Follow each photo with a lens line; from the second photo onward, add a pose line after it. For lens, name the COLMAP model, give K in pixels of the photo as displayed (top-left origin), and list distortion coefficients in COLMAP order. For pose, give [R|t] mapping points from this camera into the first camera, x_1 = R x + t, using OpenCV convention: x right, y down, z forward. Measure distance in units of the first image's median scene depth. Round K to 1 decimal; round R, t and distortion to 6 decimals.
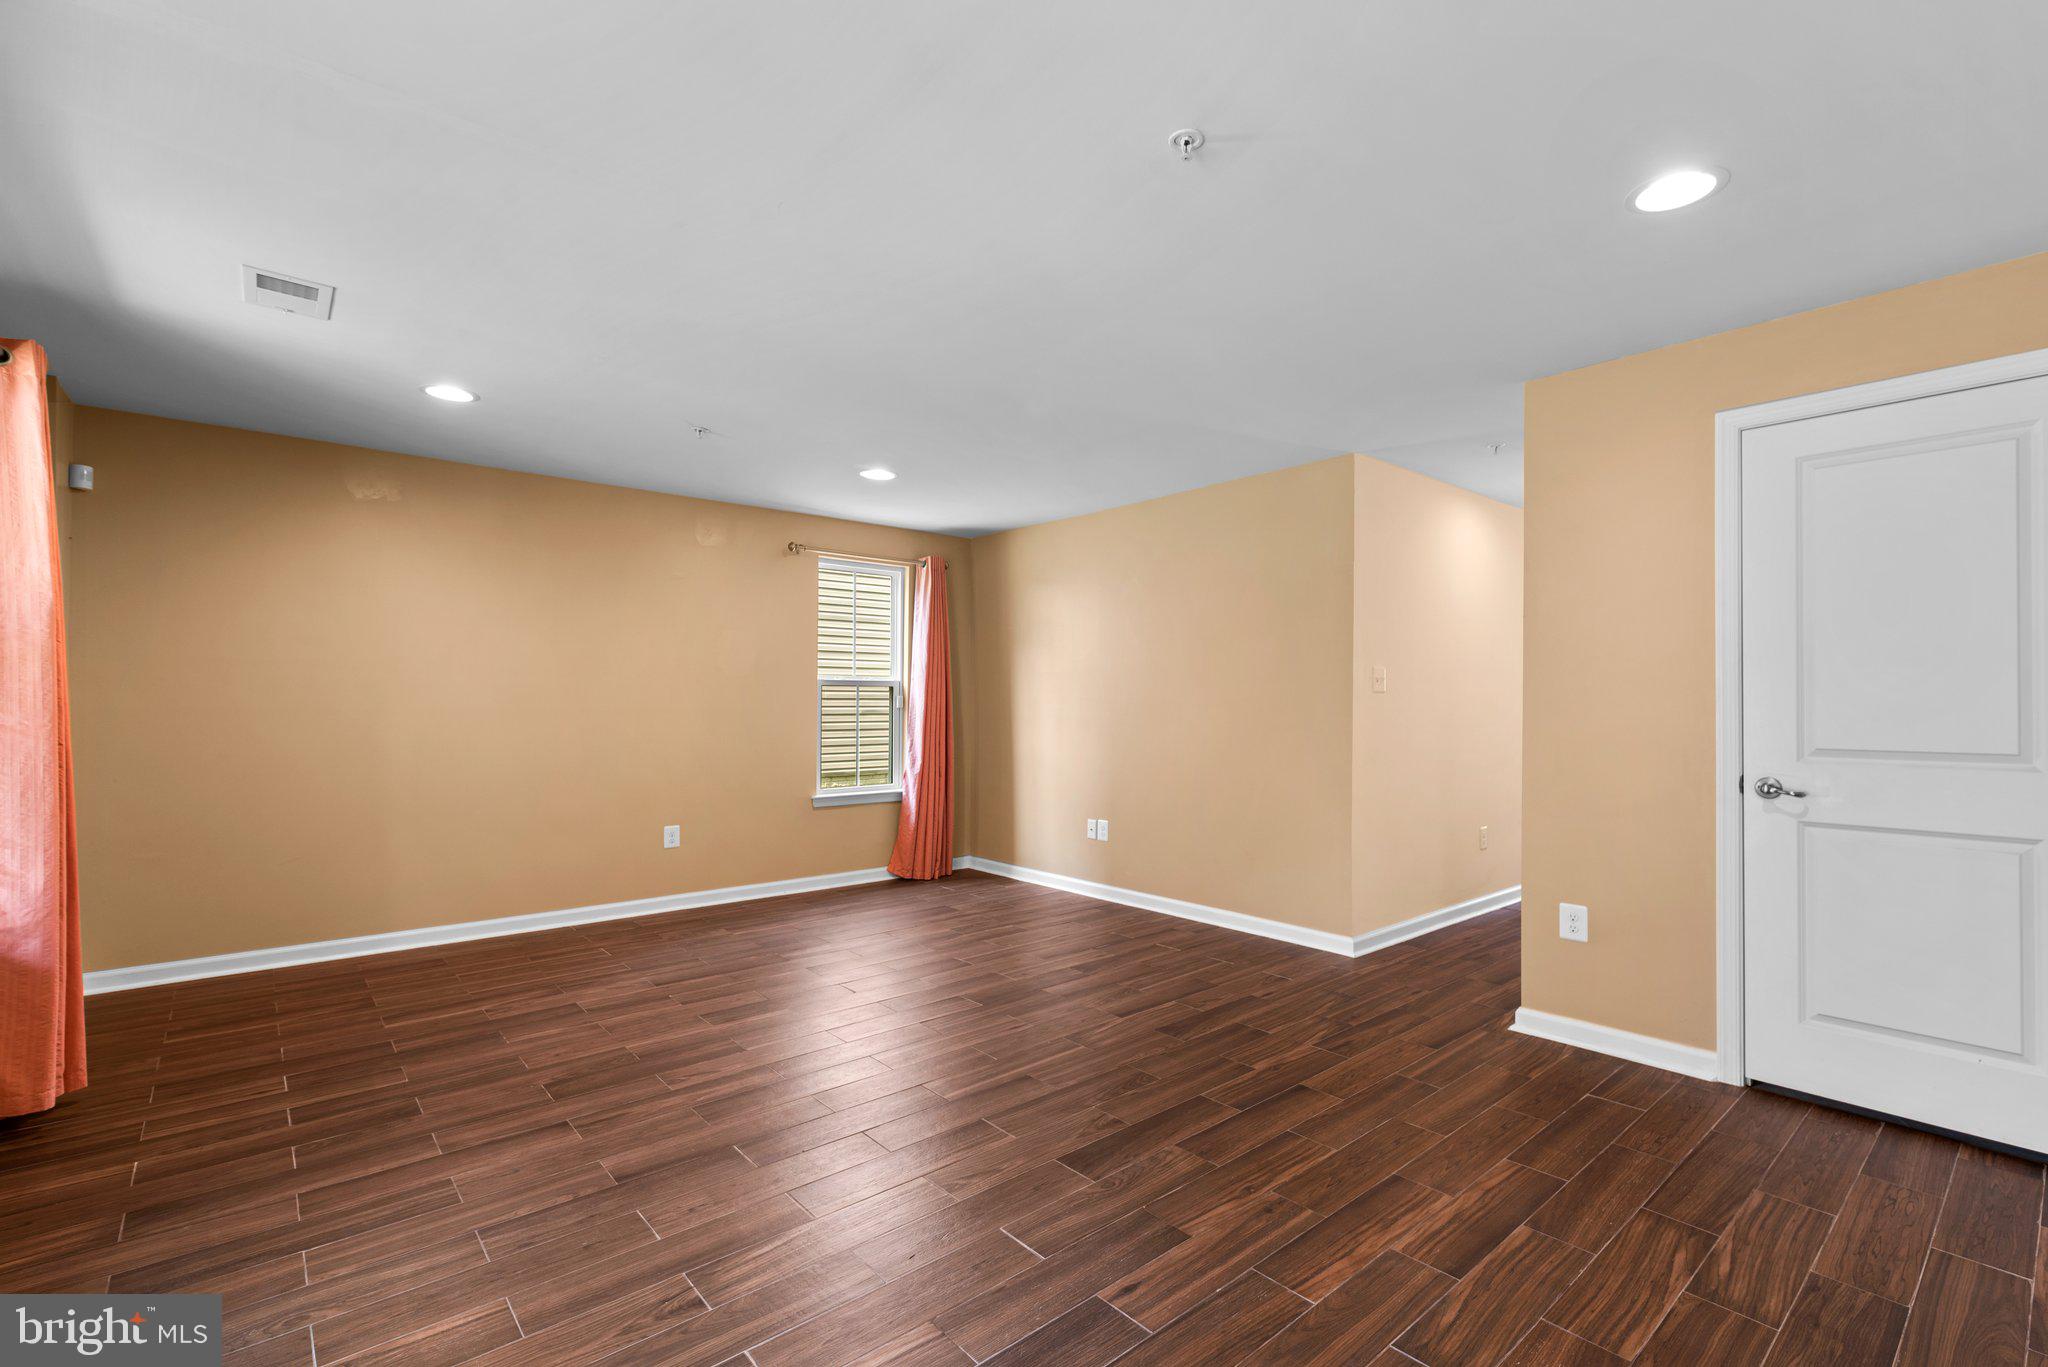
lens RADIAL K [[909.1, 0, 1037.9], [0, 909.1, 692.6], [0, 0, 1]] dist [0.002554, 0.000108]
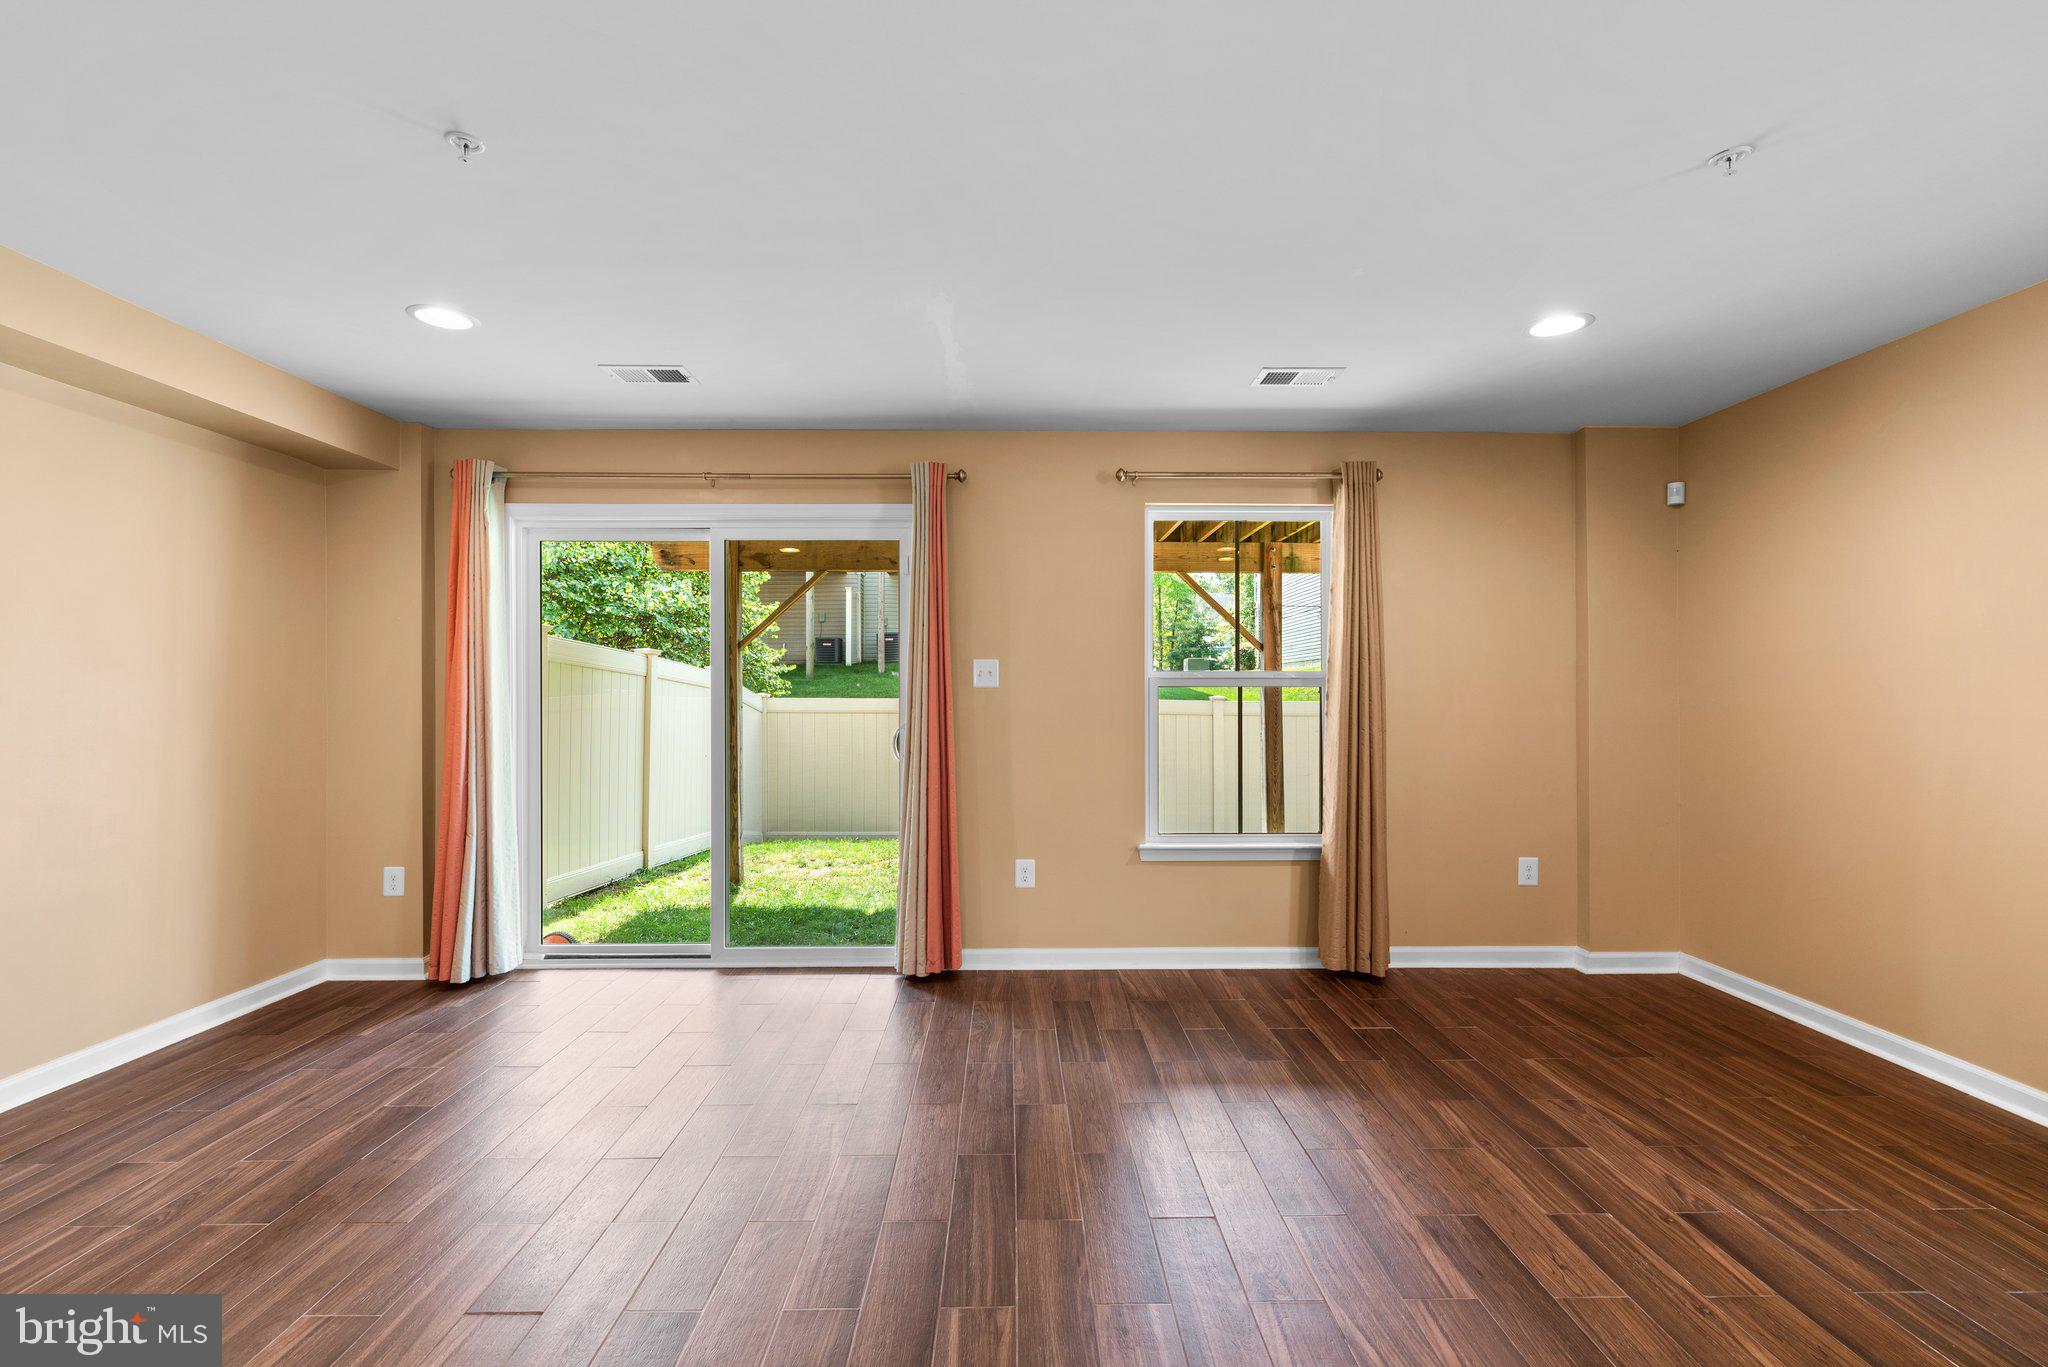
lens RADIAL K [[919.1, 0, 1028.1], [0, 919.1, 689.0], [0, 0, 1]] dist [0.001839, -0.000102]
pose [[-0.642978, -0.008943, -0.765832, 0.369223], [0.005855, 0.999845, -0.016592, 0.013132], [0.765862, -0.015152, -0.642826, 1.459543]]
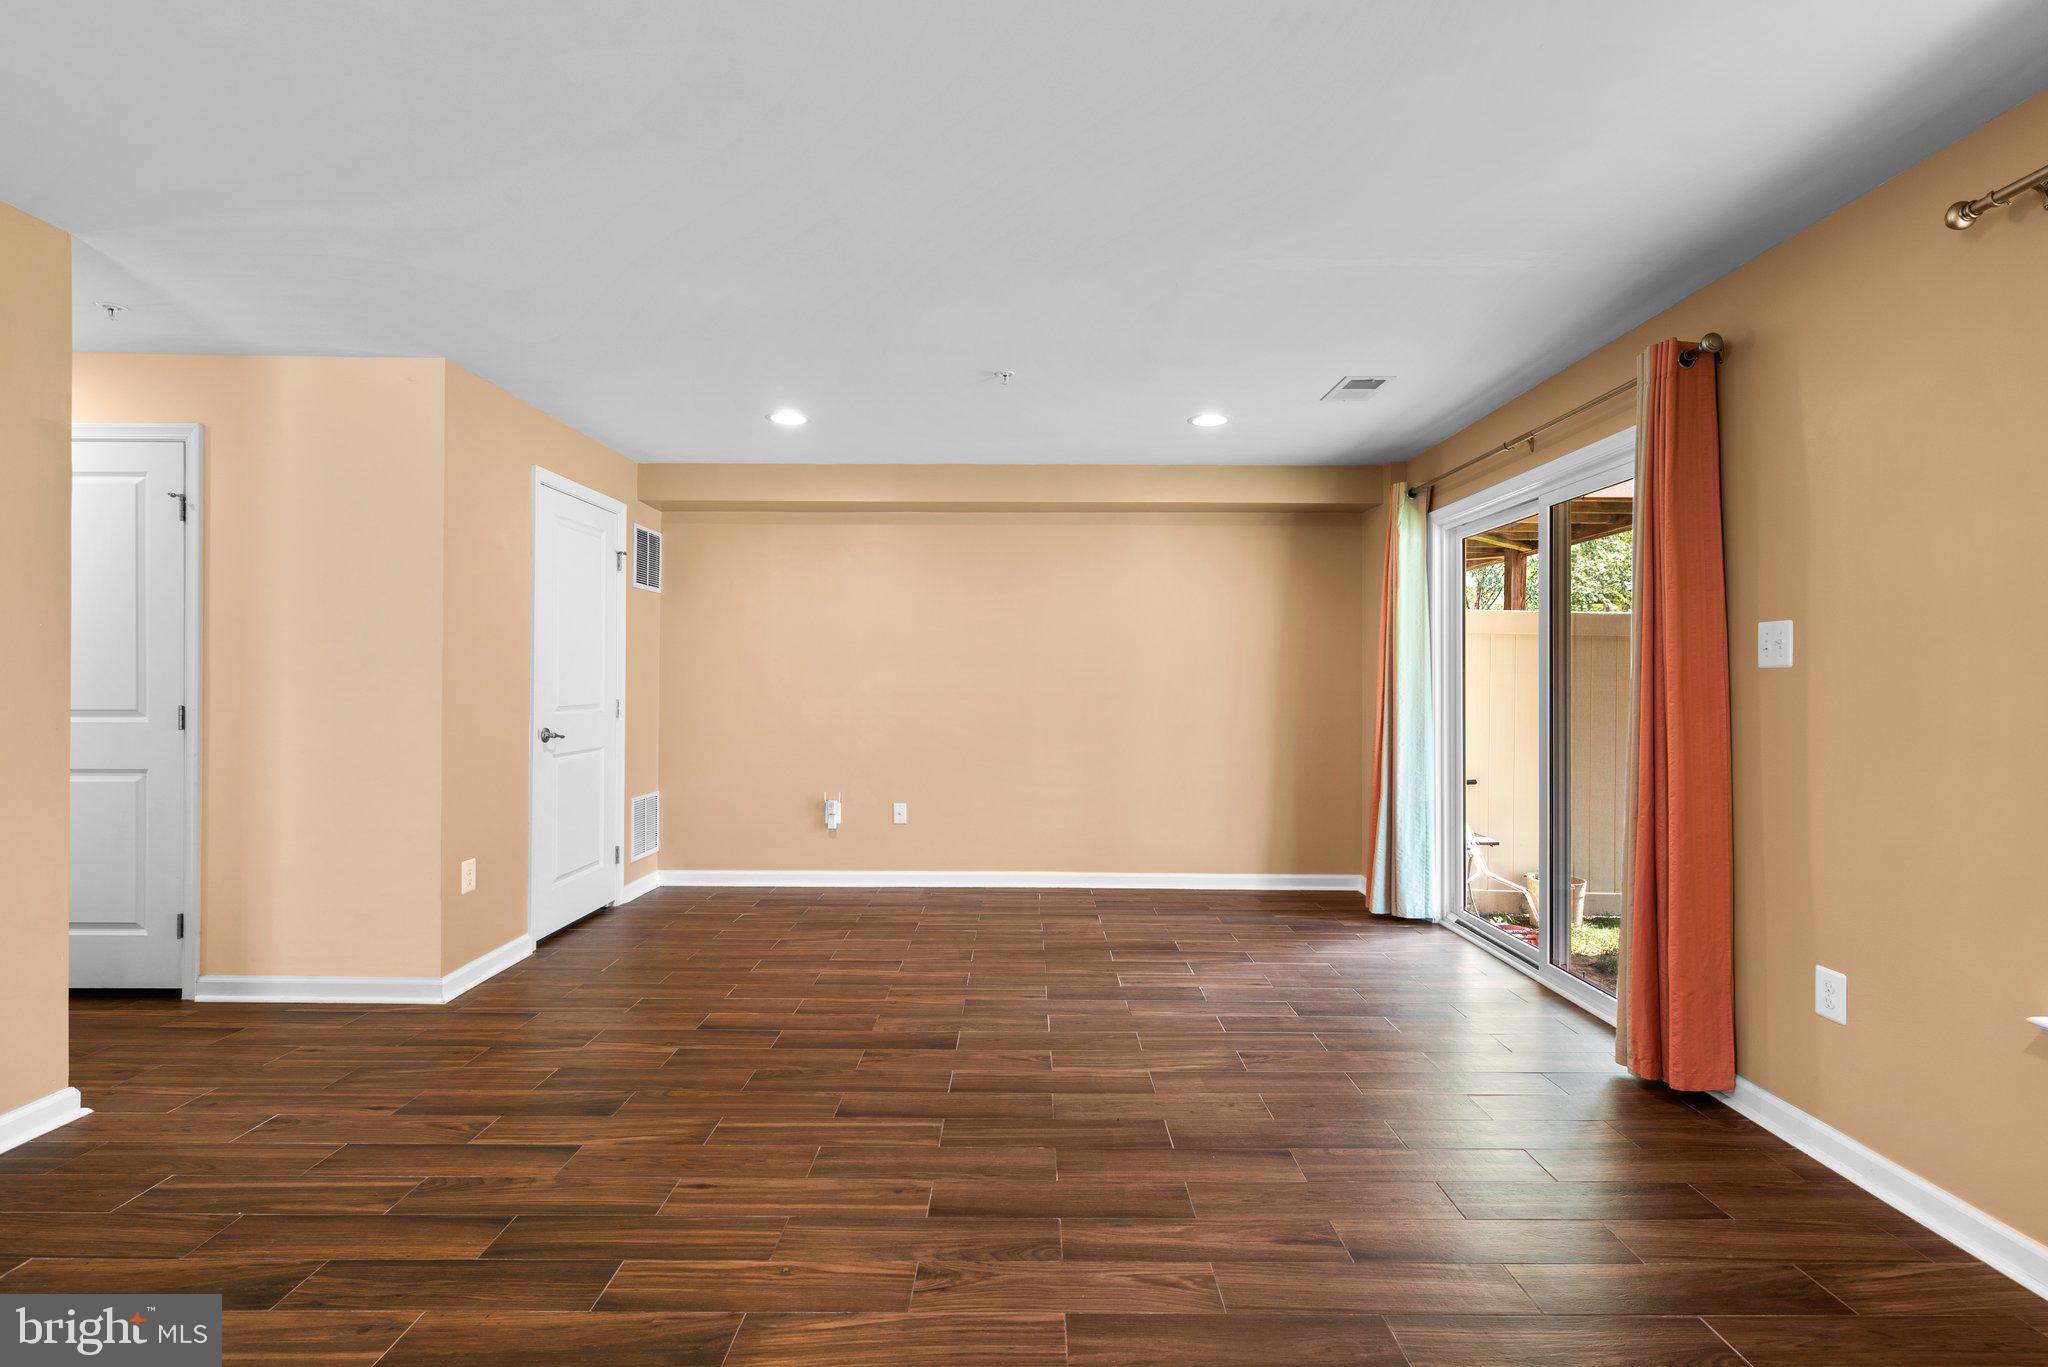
lens RADIAL K [[916.0, 0, 1024.0], [0, 916.0, 678.9], [0, 0, 1]] dist [0.003051, -0.000338]
pose [[-0.751122, -0.006106, 0.660135, -0.746821], [-0.014493, 0.999869, -0.007242, 0.014795], [-0.660004, -0.015007, -0.751112, 1.615067]]
